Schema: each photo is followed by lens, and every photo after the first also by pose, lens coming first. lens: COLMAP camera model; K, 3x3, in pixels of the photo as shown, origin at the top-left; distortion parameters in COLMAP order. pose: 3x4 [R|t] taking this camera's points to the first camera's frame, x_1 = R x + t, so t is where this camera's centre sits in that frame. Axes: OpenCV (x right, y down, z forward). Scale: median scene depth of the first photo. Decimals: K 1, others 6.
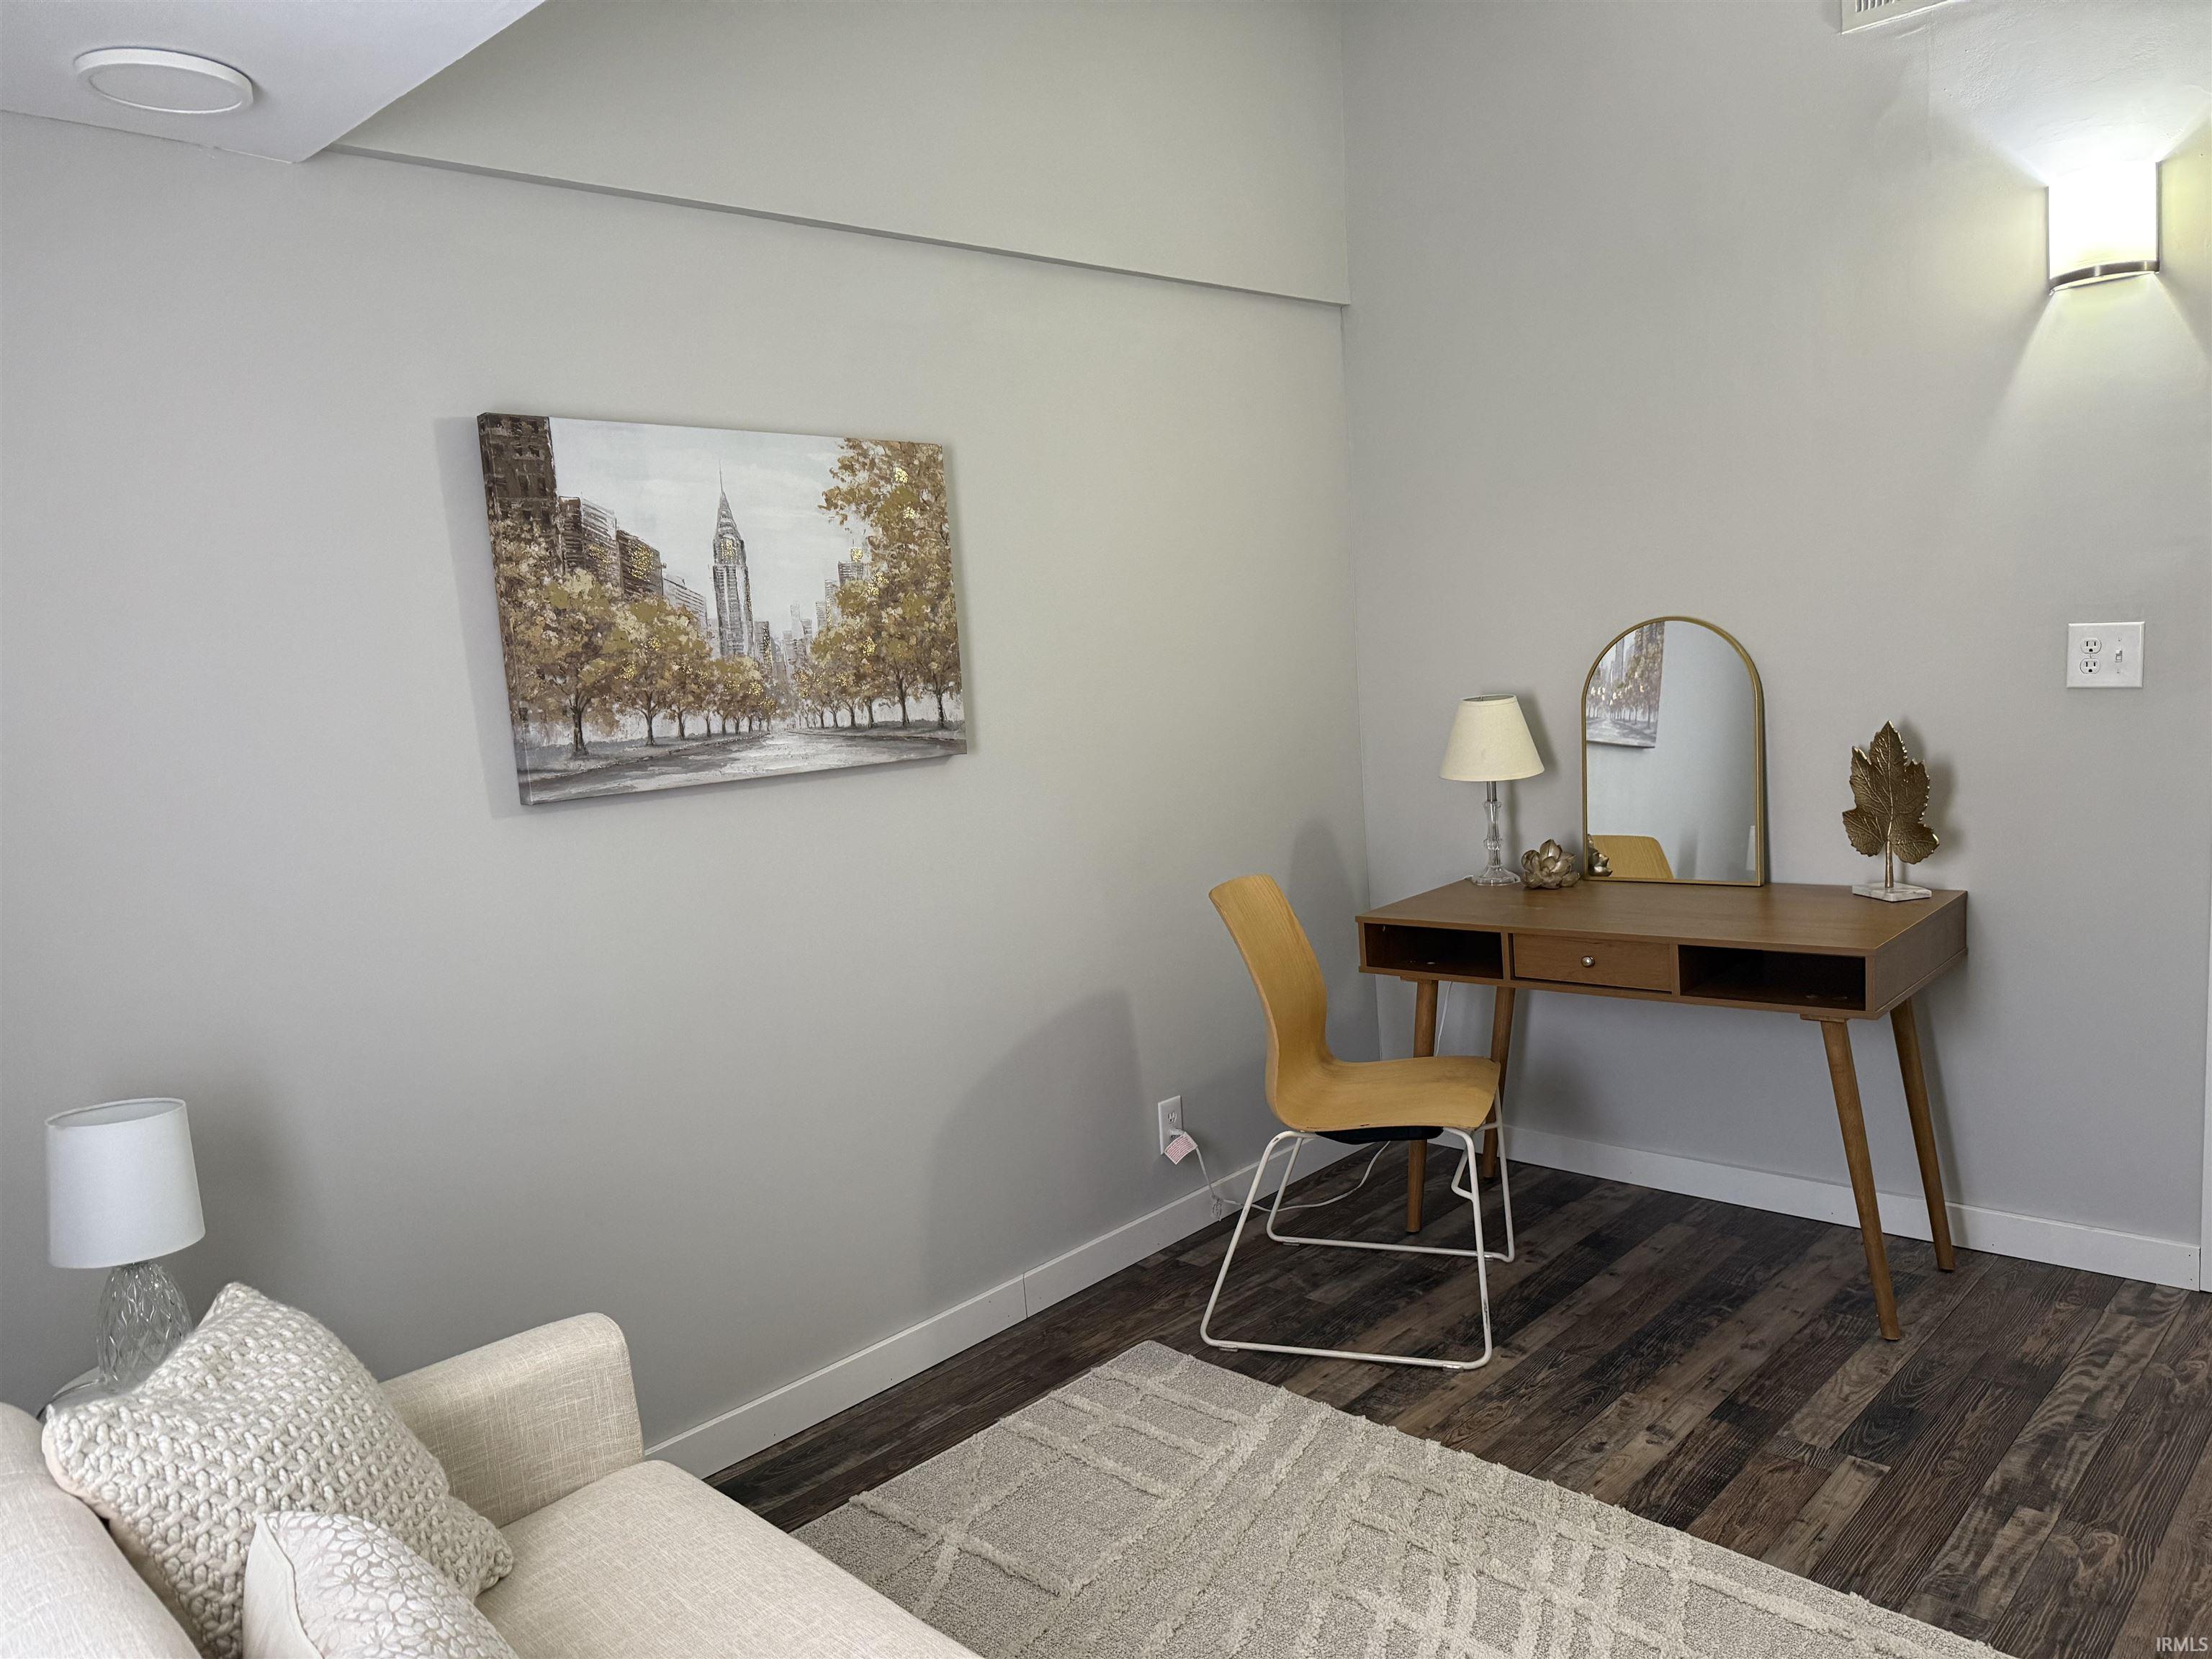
lens RADIAL K [[1537.4, 0, 1104.3], [0, 1537.4, 837.4], [0, 0, 1]] dist [0.094542, -0.155229]
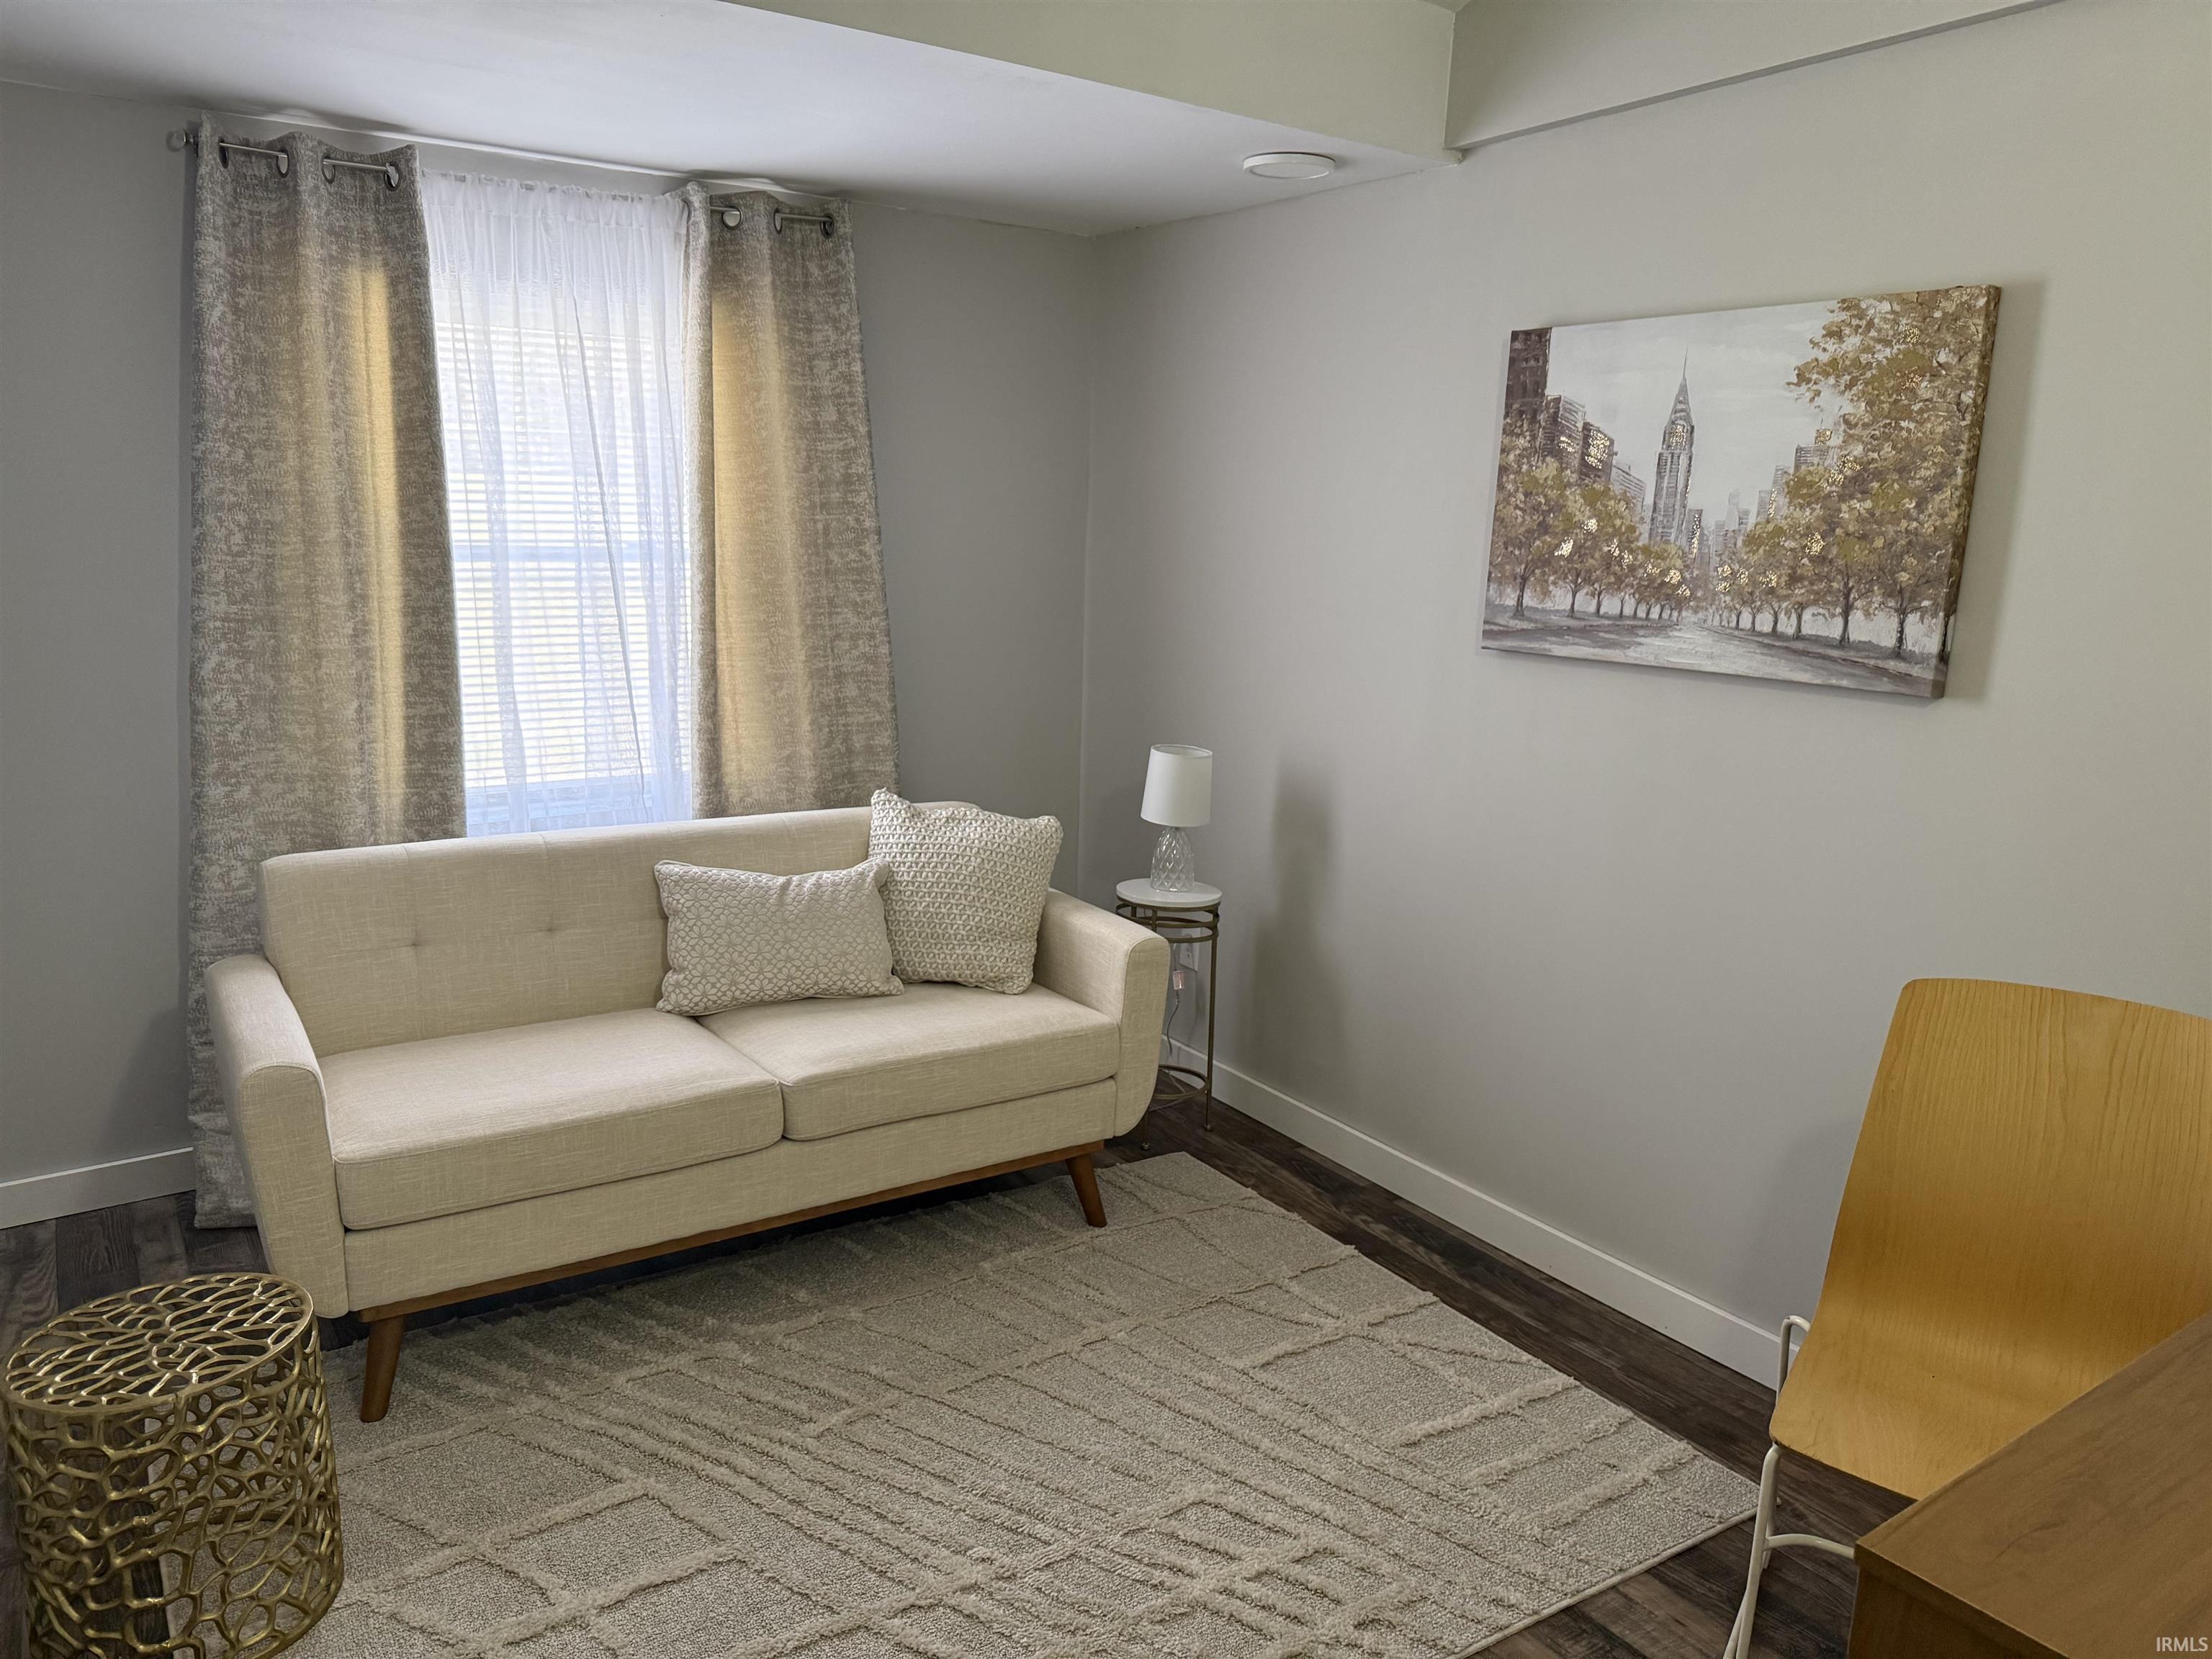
lens RADIAL K [[1537.4, 0, 1104.3], [0, 1537.4, 837.4], [0, 0, 1]] dist [0.094542, -0.155229]
pose [[-0.190458, 0.233453, -0.953533, 0.822736], [-0.162580, 0.950399, 0.265159, -0.140680], [0.968139, 0.205528, -0.143057, 0.810043]]
